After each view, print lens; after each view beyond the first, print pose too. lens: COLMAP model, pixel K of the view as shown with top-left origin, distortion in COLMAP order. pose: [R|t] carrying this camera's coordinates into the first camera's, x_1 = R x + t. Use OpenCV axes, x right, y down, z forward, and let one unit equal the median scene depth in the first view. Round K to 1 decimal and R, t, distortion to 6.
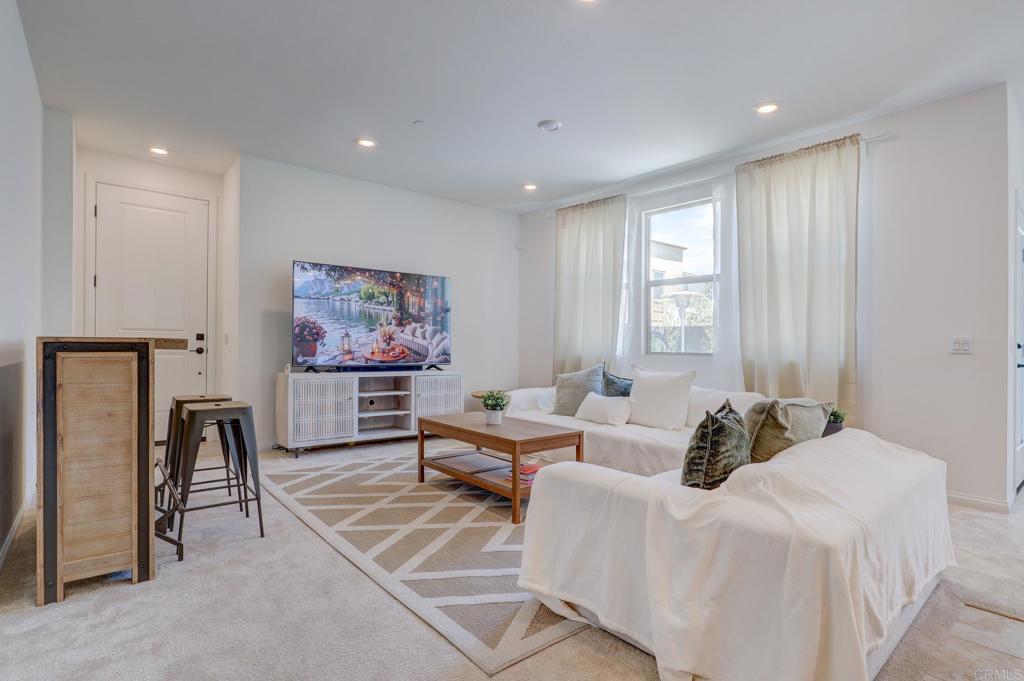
lens RADIAL K [[520.9, 0, 519.4], [0, 520.9, 339.8], [0, 0, 1]] dist [-0.029074, 0.009220]
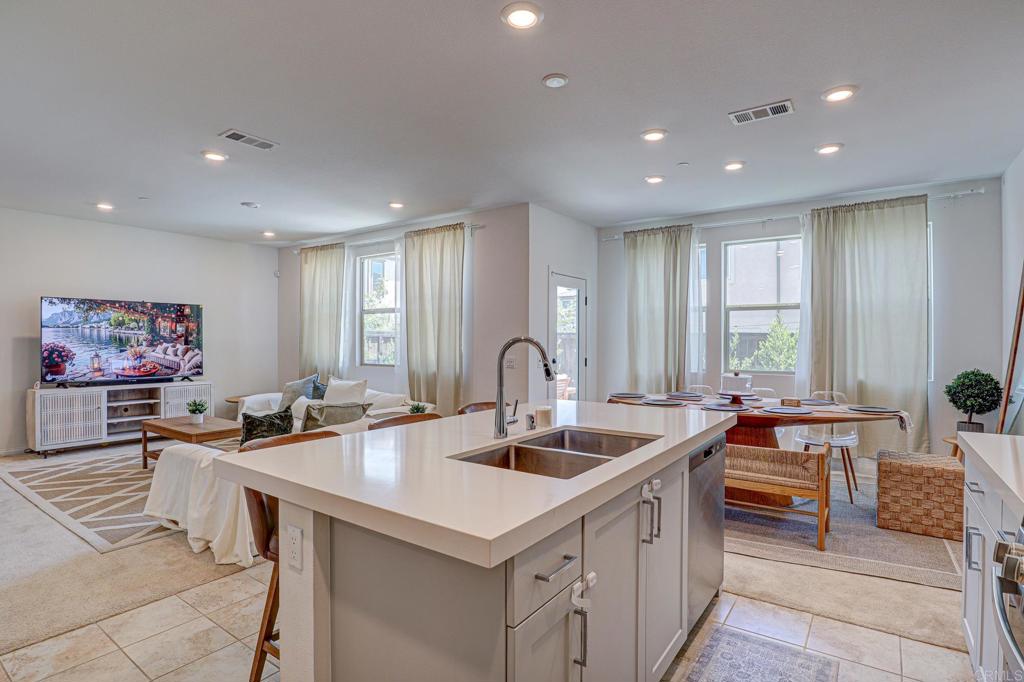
lens RADIAL K [[520.9, 0, 515.6], [0, 520.9, 336.2], [0, 0, 1]] dist [-0.029074, 0.009220]
pose [[0.968826, -0.010783, 0.247506, 0.330165], [0.009102, 0.999927, 0.007938, -0.057439], [-0.247574, -0.005438, 0.968854, -0.419419]]
